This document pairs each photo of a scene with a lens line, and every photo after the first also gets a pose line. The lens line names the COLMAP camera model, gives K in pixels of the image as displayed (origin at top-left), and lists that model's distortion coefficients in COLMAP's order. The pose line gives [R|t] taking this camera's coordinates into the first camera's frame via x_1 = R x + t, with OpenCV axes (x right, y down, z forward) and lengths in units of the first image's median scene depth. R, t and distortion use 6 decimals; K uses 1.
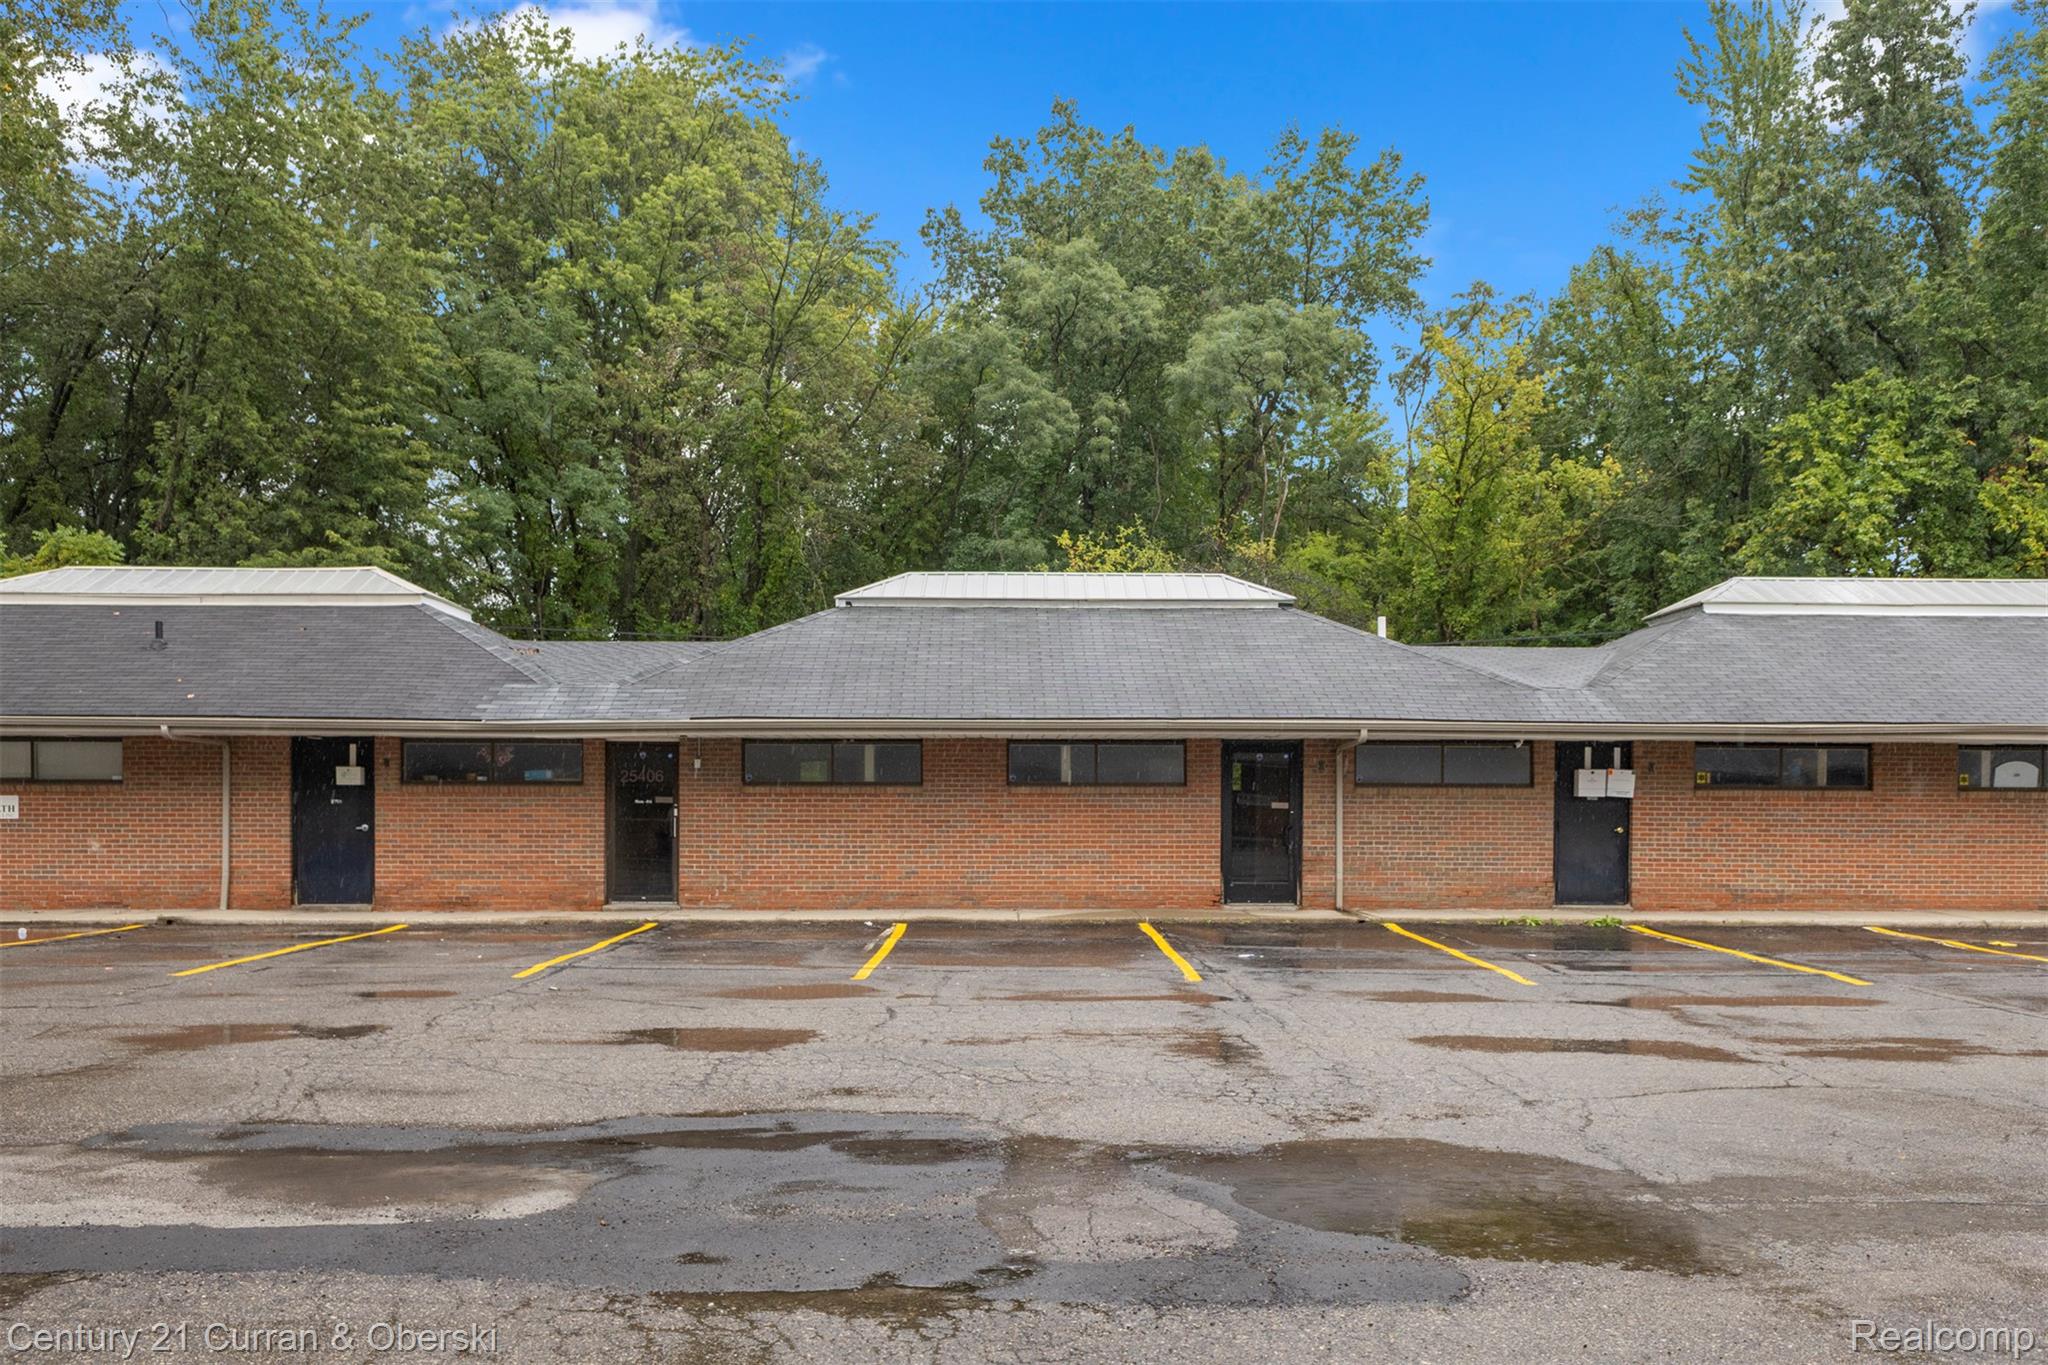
lens RADIAL K [[2517.7, 0, 1021.2], [0, 2517.7, 784.9], [0, 0, 1]] dist [0.267967, 0.011137]
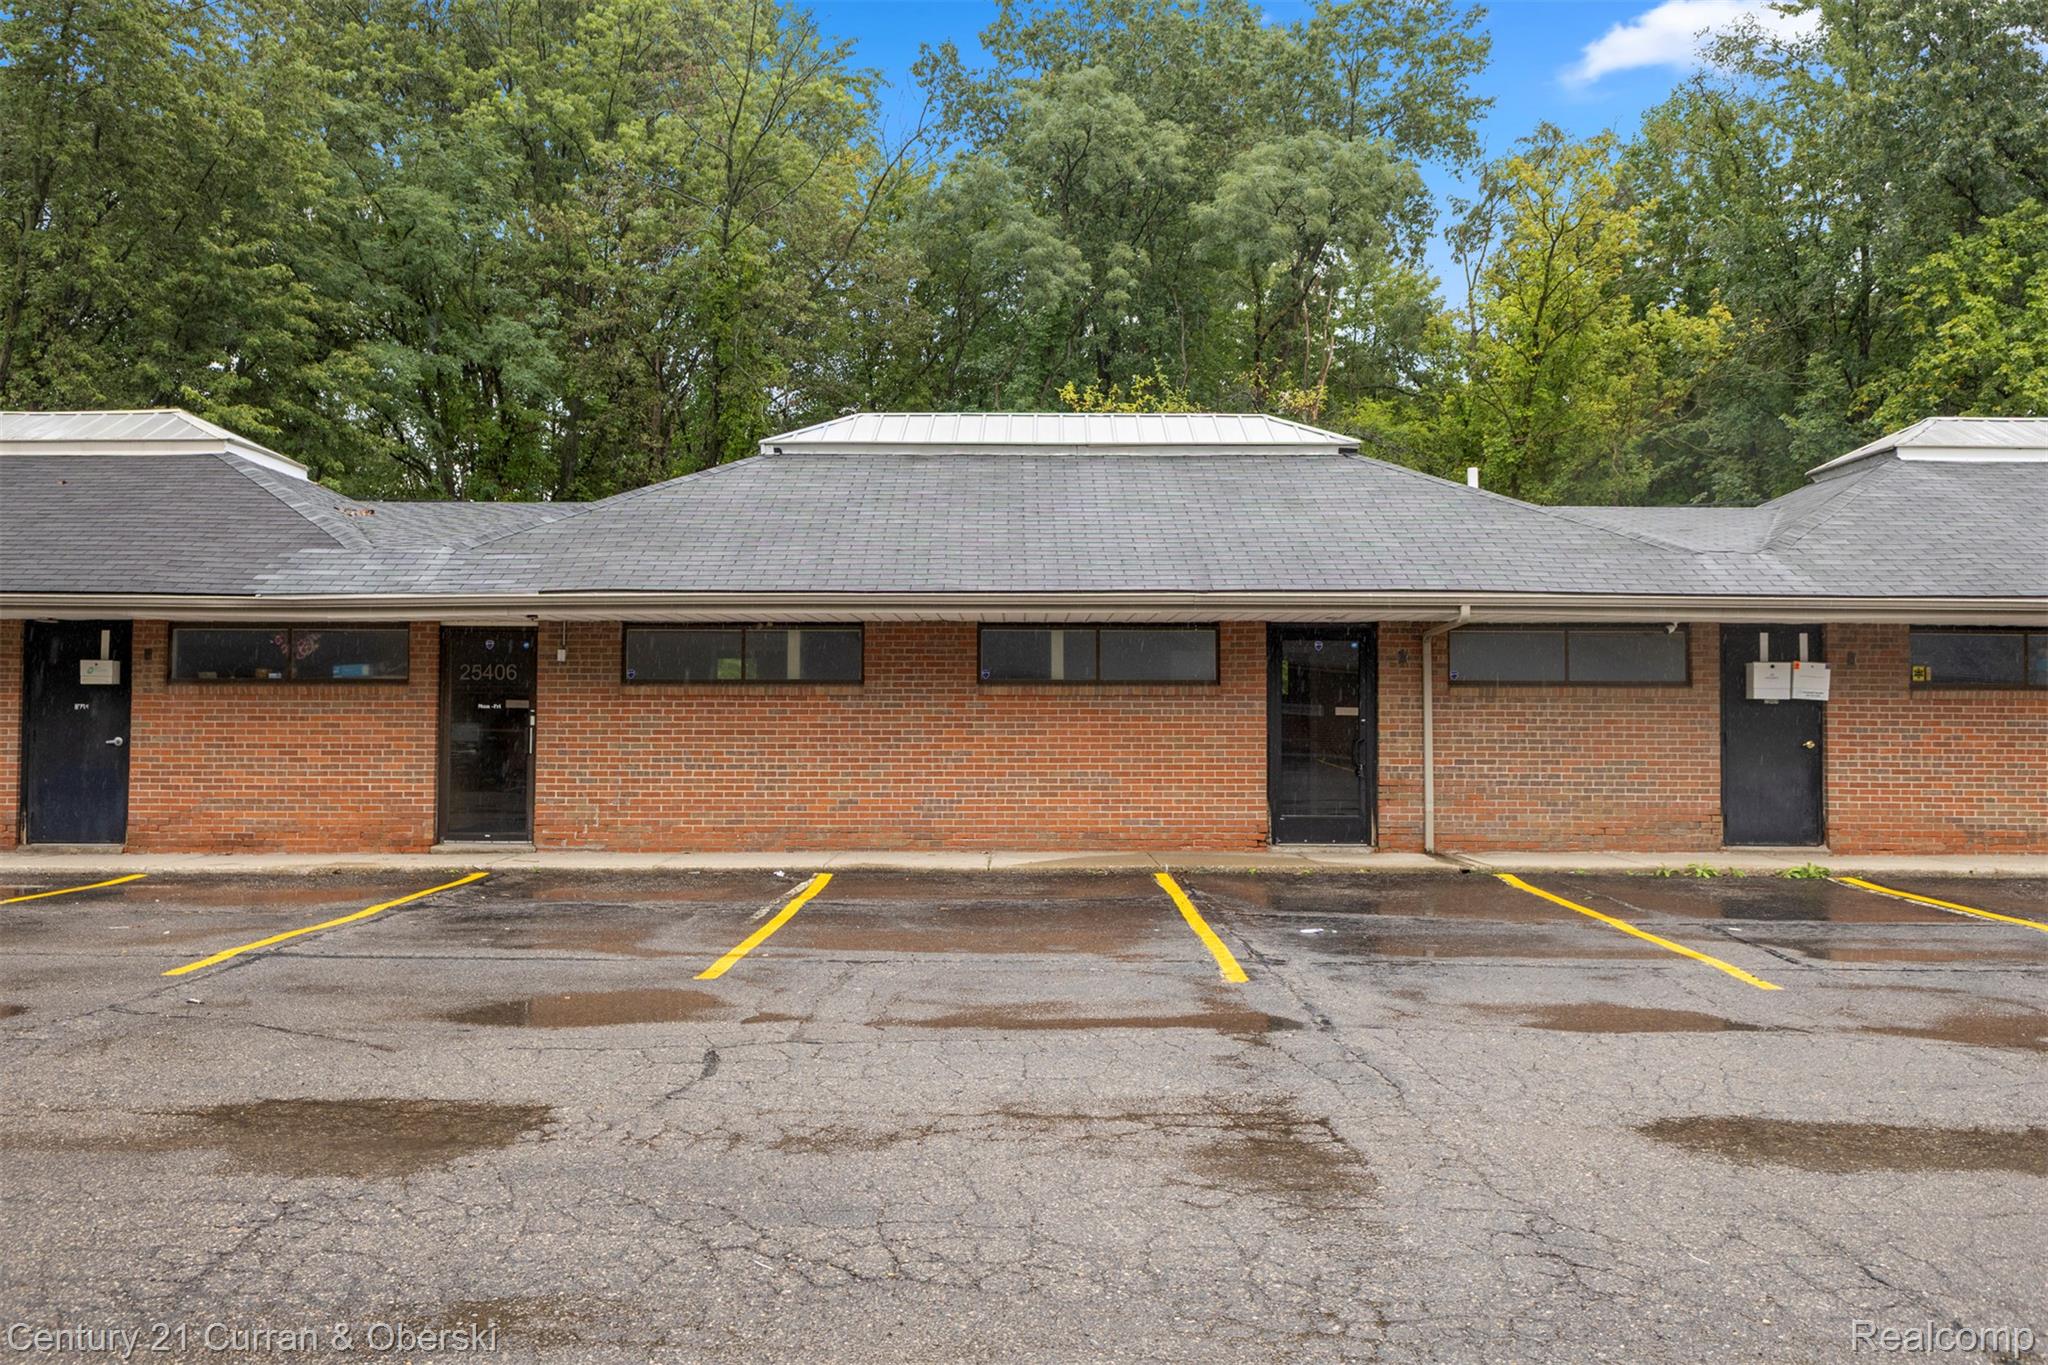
lens RADIAL K [[1733.0, 0, 1020.6], [0, 1733.0, 657.0], [0, 0, 1]] dist [0.065964, -0.007932]
pose [[0.998984, -0.002415, -0.044992, 0.029424], [0.000875, 0.999414, -0.034222, 0.009471], [0.045048, 0.034148, 0.998401, 0.478998]]
